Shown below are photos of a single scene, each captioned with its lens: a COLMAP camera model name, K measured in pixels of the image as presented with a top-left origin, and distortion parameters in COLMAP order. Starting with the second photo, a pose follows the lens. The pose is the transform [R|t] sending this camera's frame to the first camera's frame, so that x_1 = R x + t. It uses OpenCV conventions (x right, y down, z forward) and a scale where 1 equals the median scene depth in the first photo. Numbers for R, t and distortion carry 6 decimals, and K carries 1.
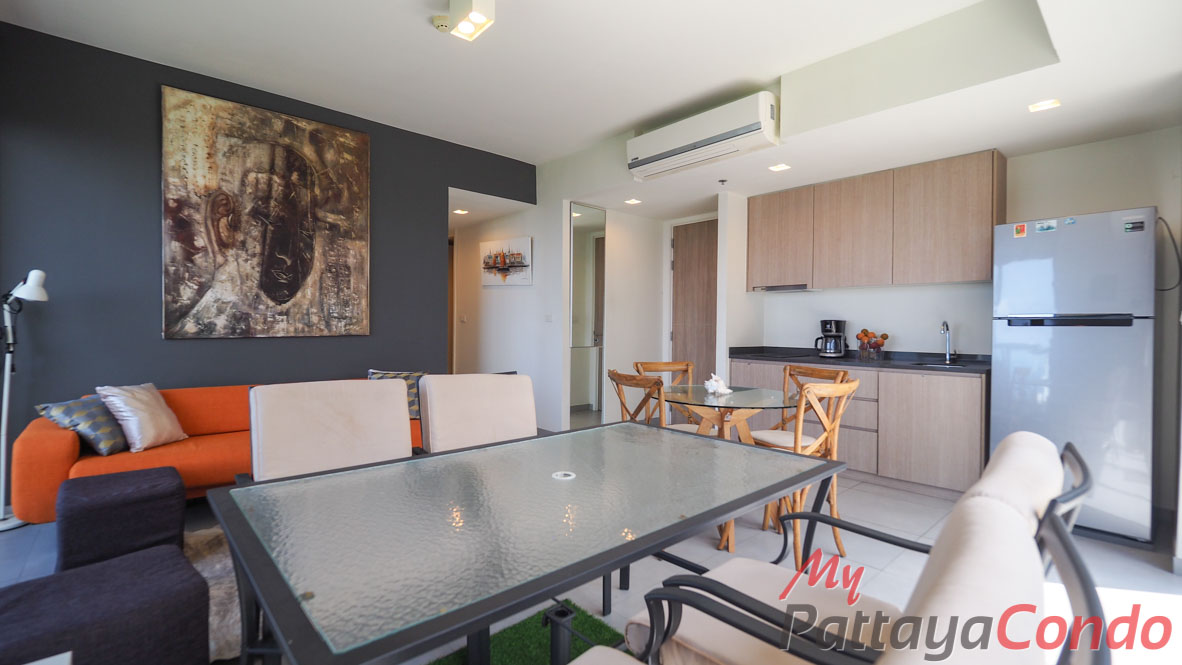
lens RADIAL K [[518.1, 0, 585.6], [0, 518.1, 332.4], [0, 0, 1]] dist [-0.005669, -0.000483]
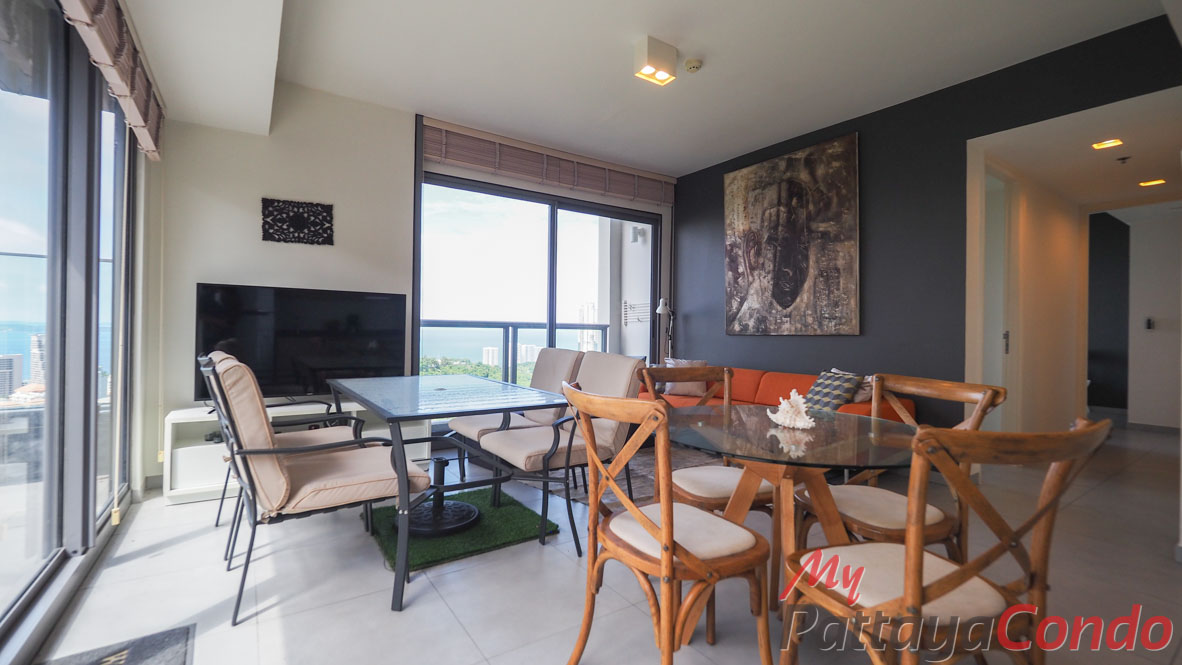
lens RADIAL K [[490.6, 0, 584.2], [0, 490.6, 328.4], [0, 0, 1]] dist [-0.001472, -0.000182]
pose [[-0.128709, -0.007313, -0.991655, 0.637426], [-0.019679, 0.999795, -0.004819, 0.008168], [0.991487, 0.018895, -0.128826, 0.681578]]
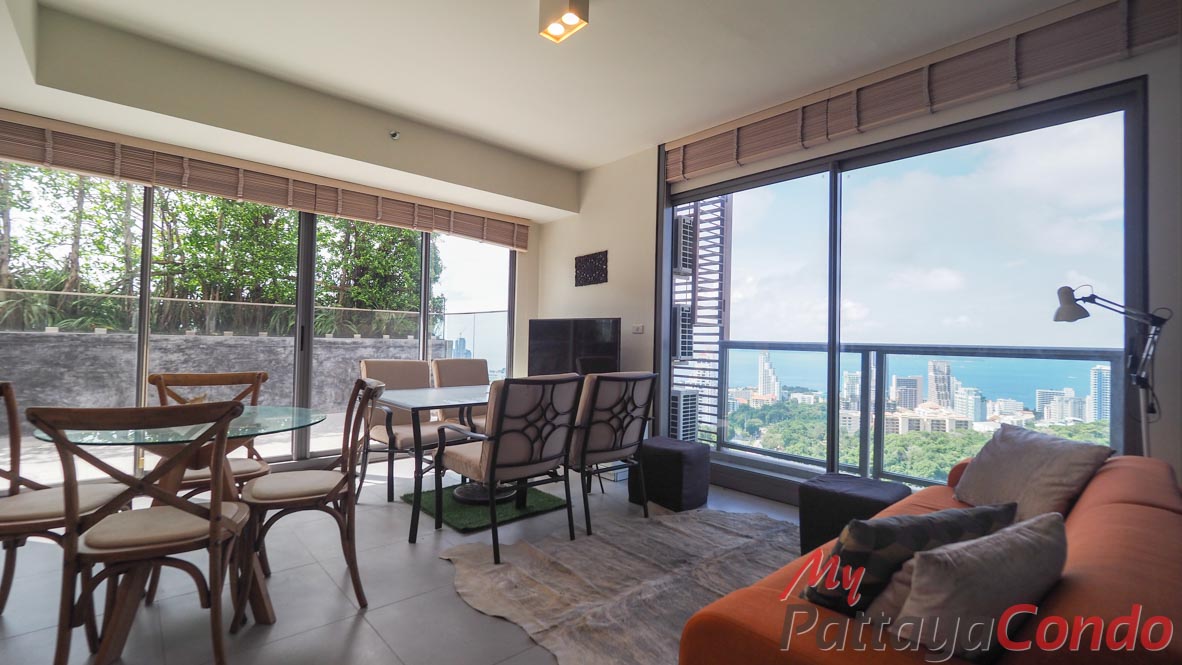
lens RADIAL K [[518.1, 0, 585.6], [0, 518.1, 332.4], [0, 0, 1]] dist [-0.005669, -0.000483]
pose [[-0.999613, -0.027083, -0.006334, -0.189582], [-0.027010, 0.999570, -0.011376, -0.010058], [0.006639, -0.011201, -0.999915, 1.337676]]
